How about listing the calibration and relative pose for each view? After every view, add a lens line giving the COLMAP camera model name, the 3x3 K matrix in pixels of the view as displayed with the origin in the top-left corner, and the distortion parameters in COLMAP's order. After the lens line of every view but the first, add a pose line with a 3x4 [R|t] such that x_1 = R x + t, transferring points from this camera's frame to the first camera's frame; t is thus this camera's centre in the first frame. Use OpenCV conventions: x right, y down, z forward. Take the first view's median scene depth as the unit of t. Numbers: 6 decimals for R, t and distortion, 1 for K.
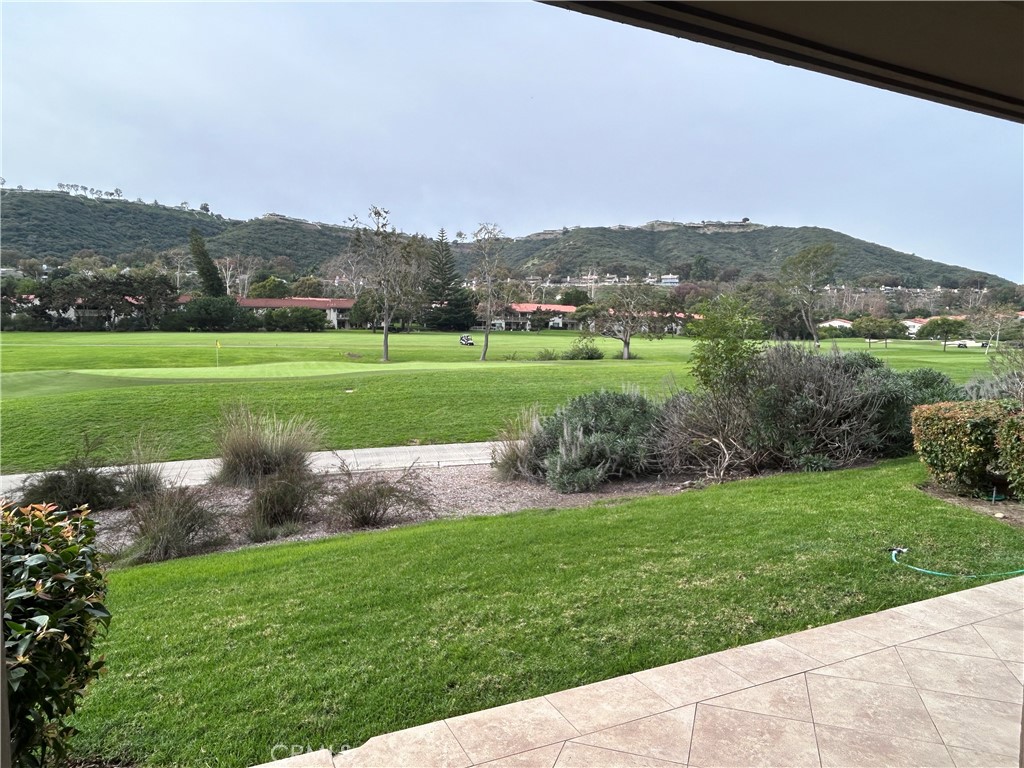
lens RADIAL K [[661.4, 0, 513.2], [0, 661.4, 382.9], [0, 0, 1]] dist [0.009571, -0.010869]
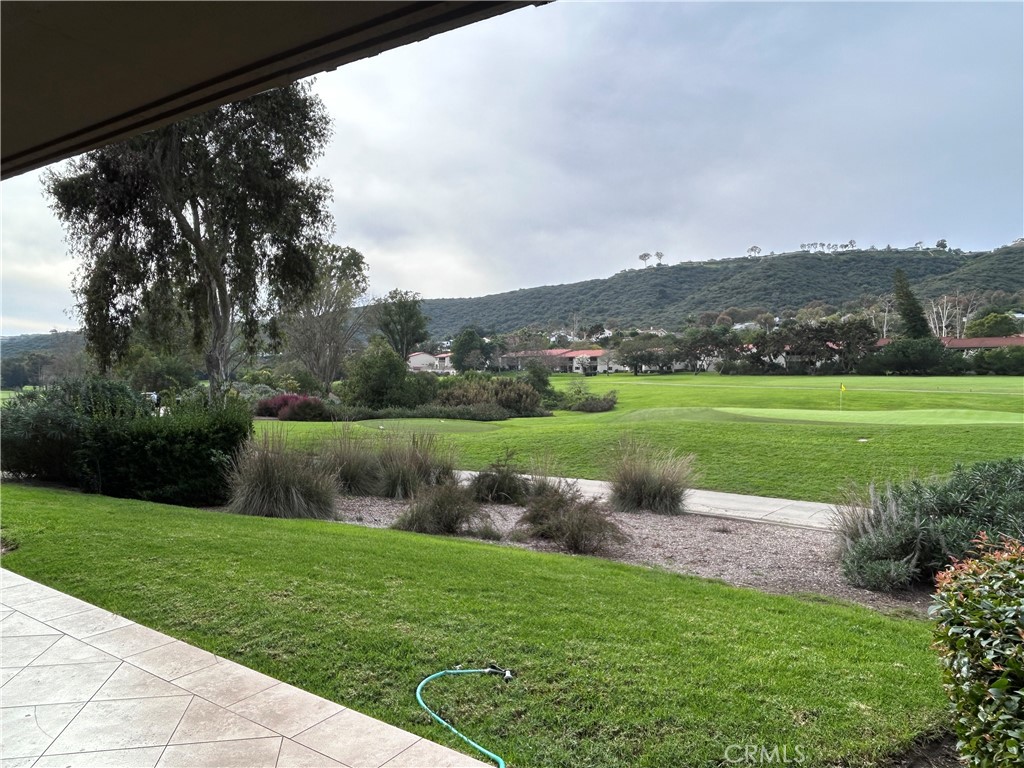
lens RADIAL K [[661.4, 0, 517.4], [0, 661.4, 386.3], [0, 0, 1]] dist [0.009571, -0.010869]
pose [[0.537535, 0.013701, -0.843130, 0.029668], [-0.065176, 0.997552, -0.025342, -0.000791], [0.840719, 0.068574, 0.537112, 0.015239]]
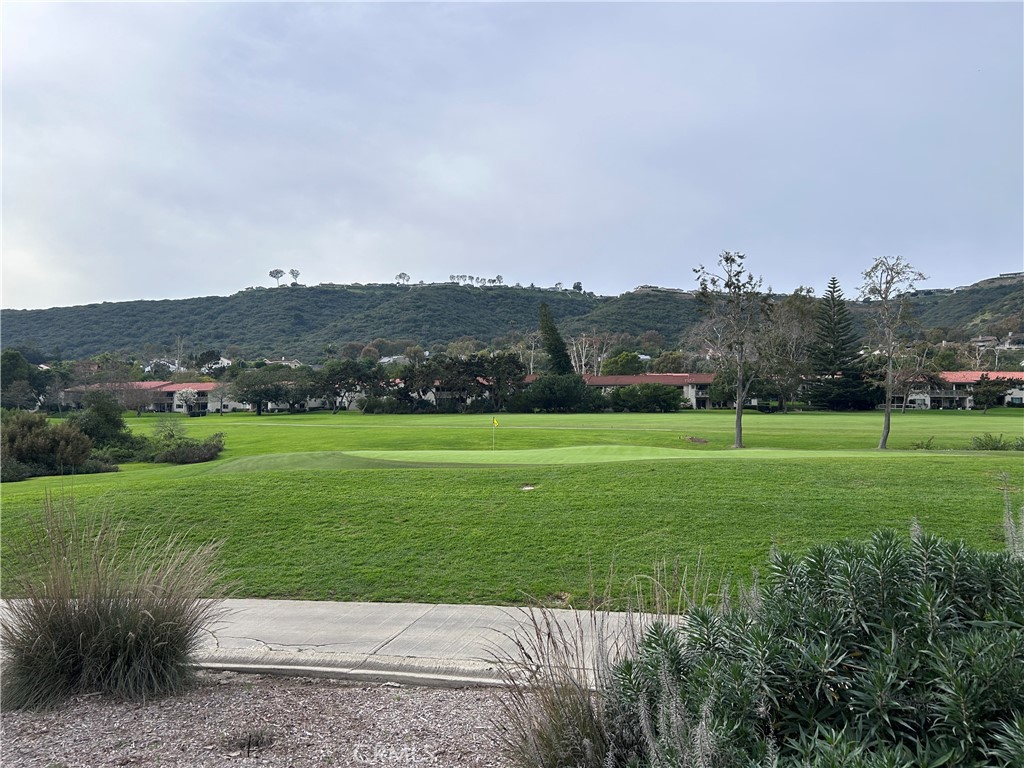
lens RADIAL K [[766.9, 0, 518.1], [0, 766.9, 393.8], [0, 0, 1]] dist [0.065156, -0.064092]
pose [[0.871167, -0.019288, -0.490608, 0.010255], [-0.032045, 0.994864, -0.096016, -0.000689], [0.489940, 0.099367, 0.866074, 0.045474]]
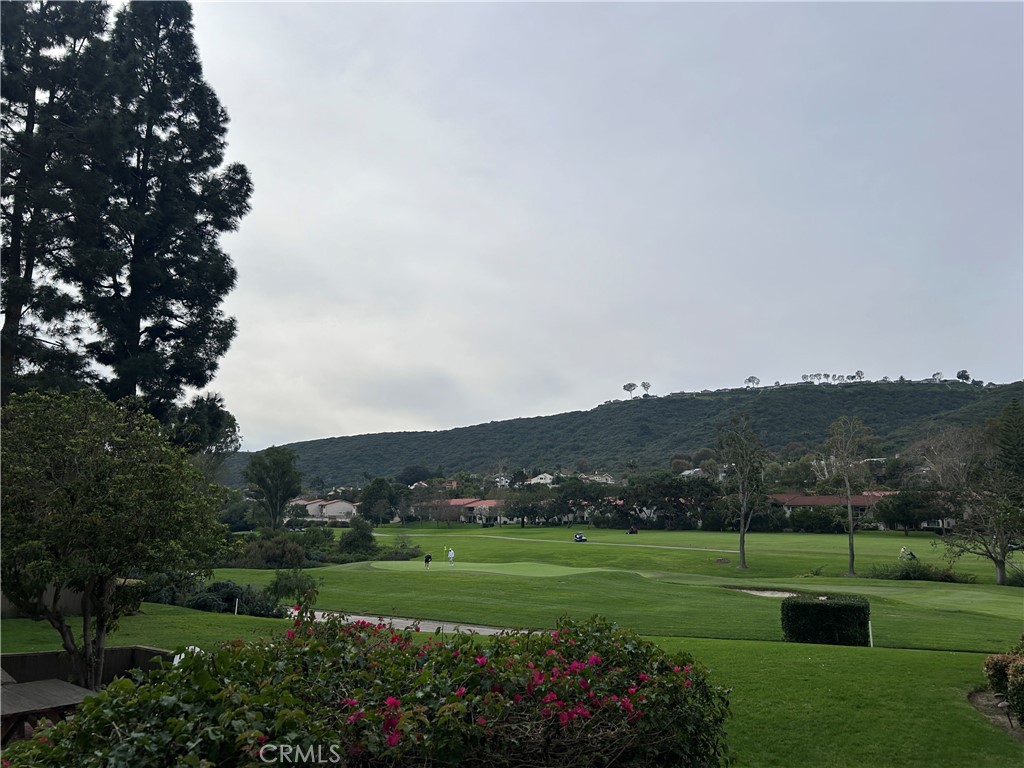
lens RADIAL K [[797.0, 0, 526.9], [0, 797.0, 361.4], [0, 0, 1]] dist [0.038550, -0.013387]
pose [[0.544910, -0.160552, -0.822980, 0.292556], [-0.069210, 0.969536, -0.234969, -0.012462], [0.835634, 0.184995, 0.517197, 0.027098]]
